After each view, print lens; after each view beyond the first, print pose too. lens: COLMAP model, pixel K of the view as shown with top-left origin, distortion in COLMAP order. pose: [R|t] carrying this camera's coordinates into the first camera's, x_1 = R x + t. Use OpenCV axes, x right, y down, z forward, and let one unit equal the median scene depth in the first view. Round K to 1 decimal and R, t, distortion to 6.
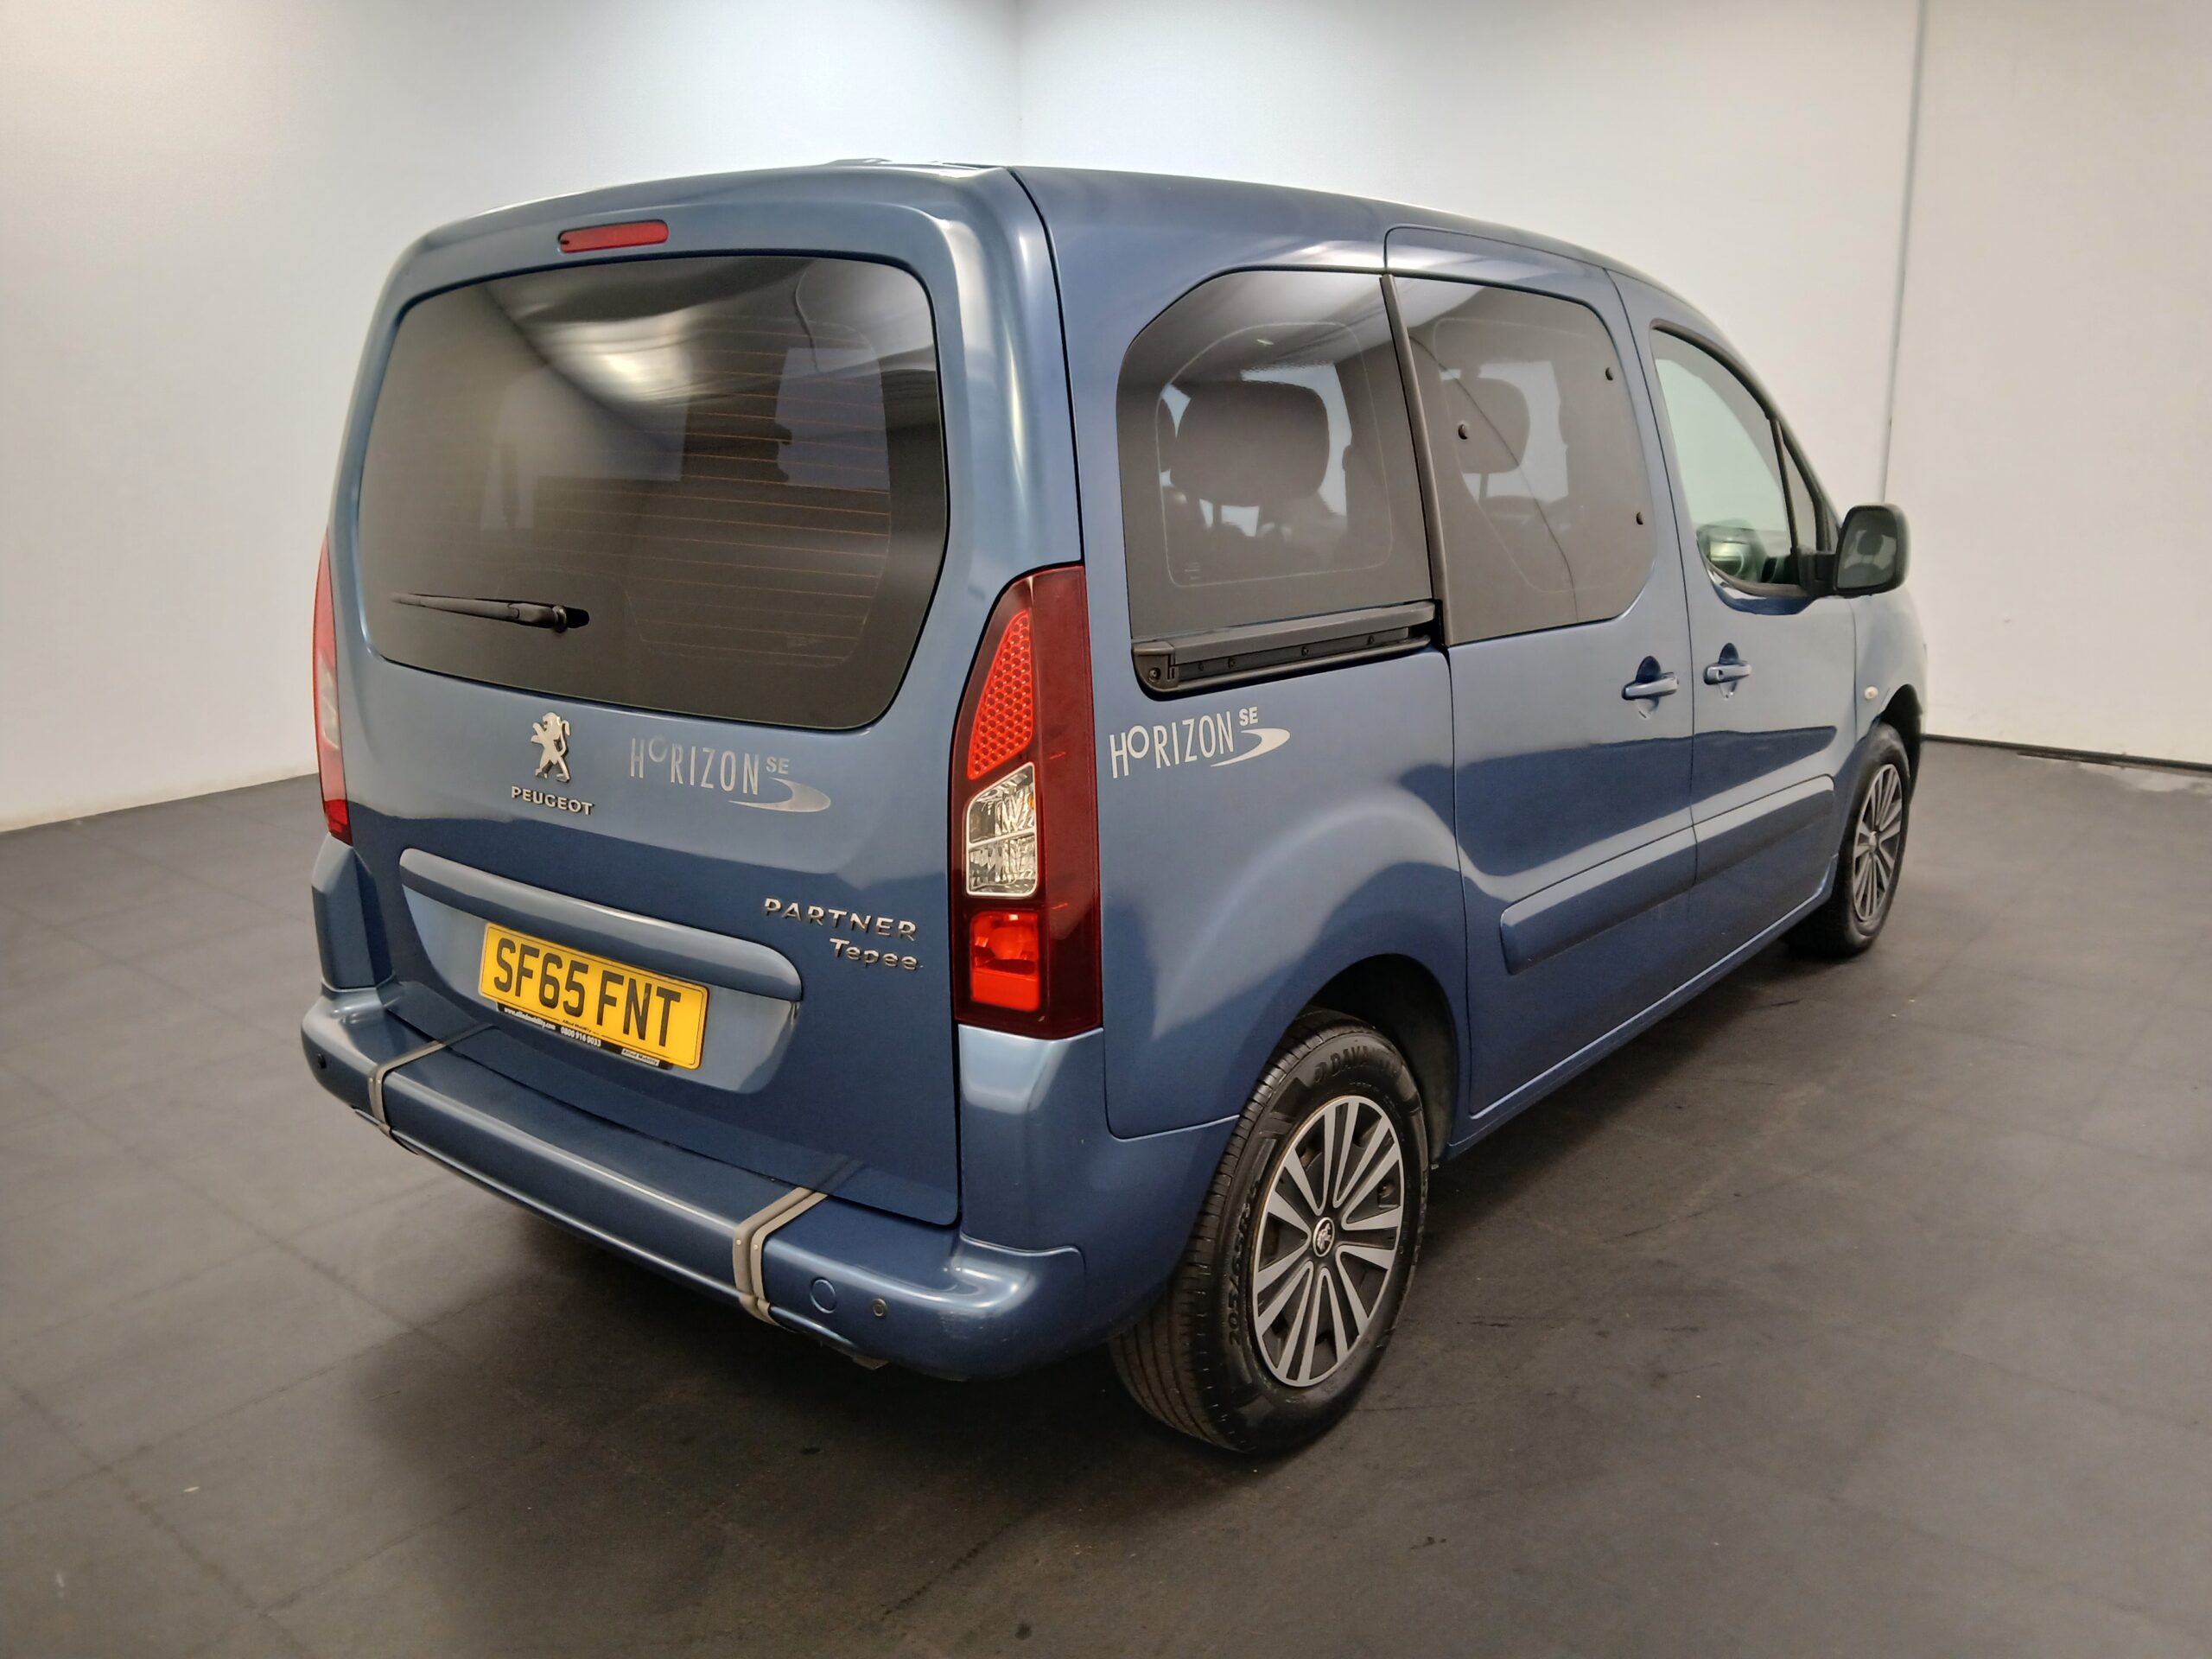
lens RADIAL K [[1663.4, 0, 1112.7], [0, 1663.4, 819.1], [0, 0, 1]] dist [0.125490, -0.236634]
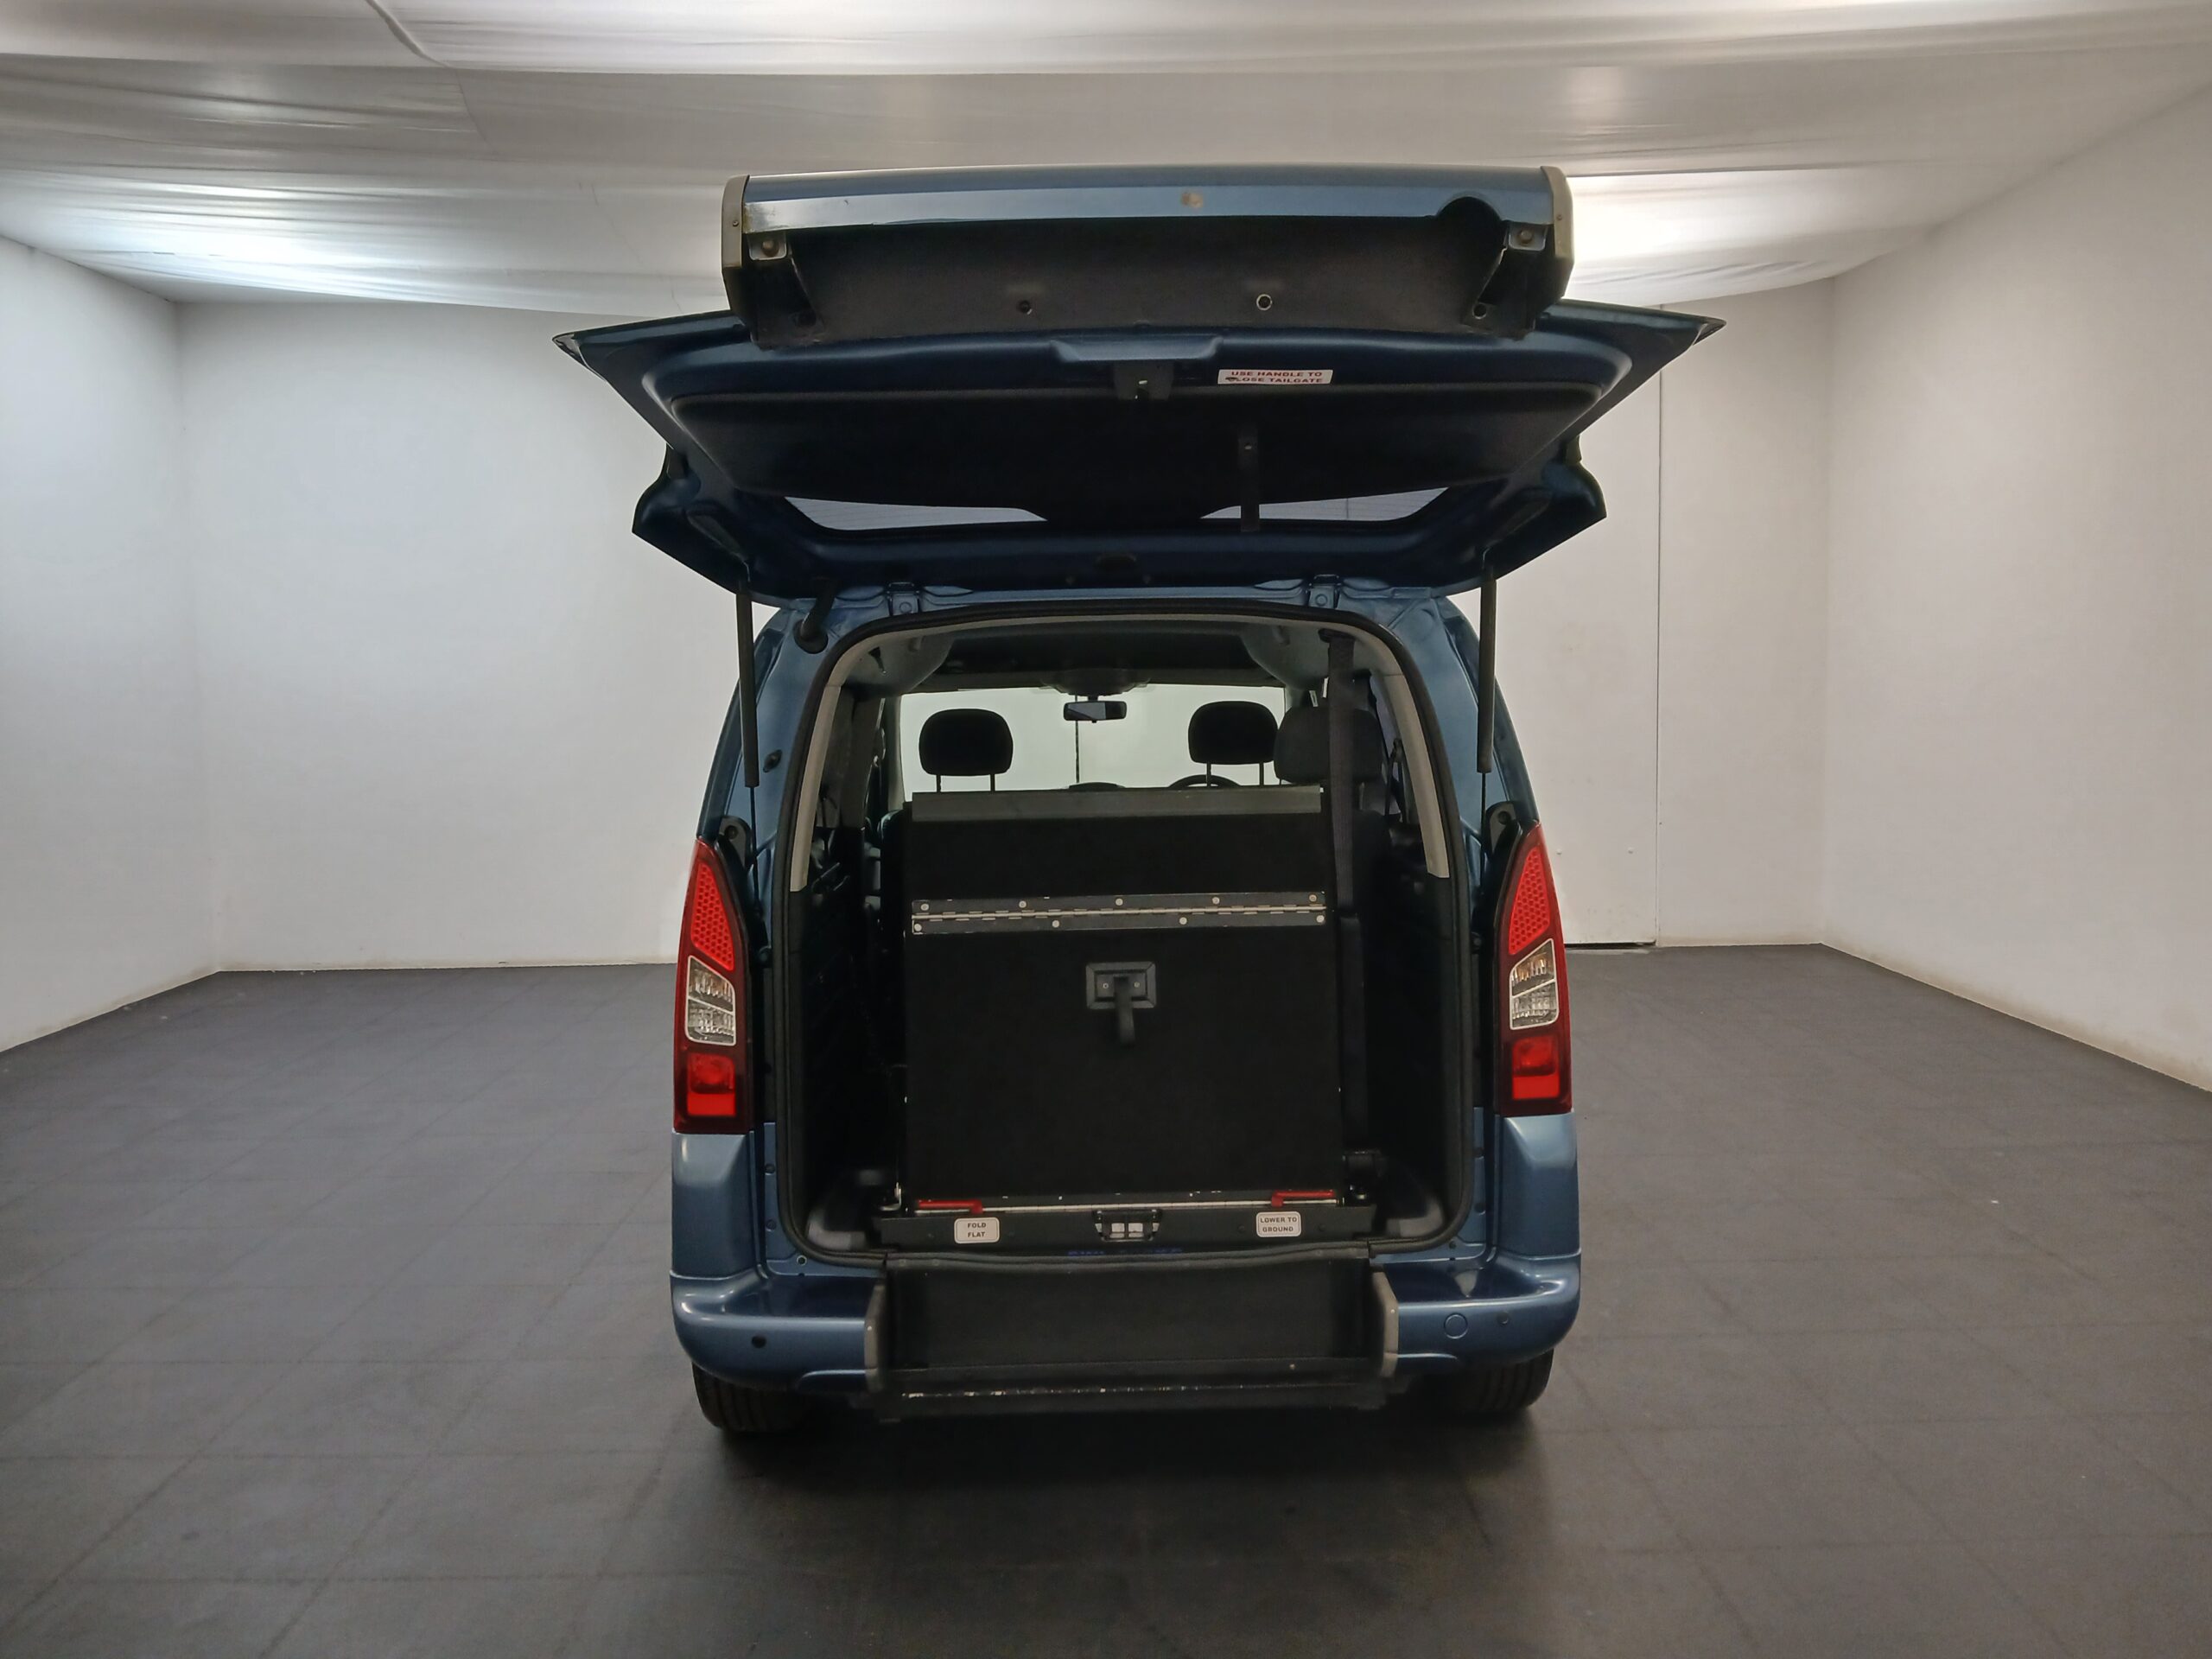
lens RADIAL K [[1663.4, 0, 1112.7], [0, 1663.4, 819.1], [0, 0, 1]] dist [0.125490, -0.236634]
pose [[0.767382, -0.054841, 0.638841, -1.166179], [0.161860, 0.980636, -0.110246, -0.030860], [-0.620424, 0.188004, 0.761399, -0.007283]]
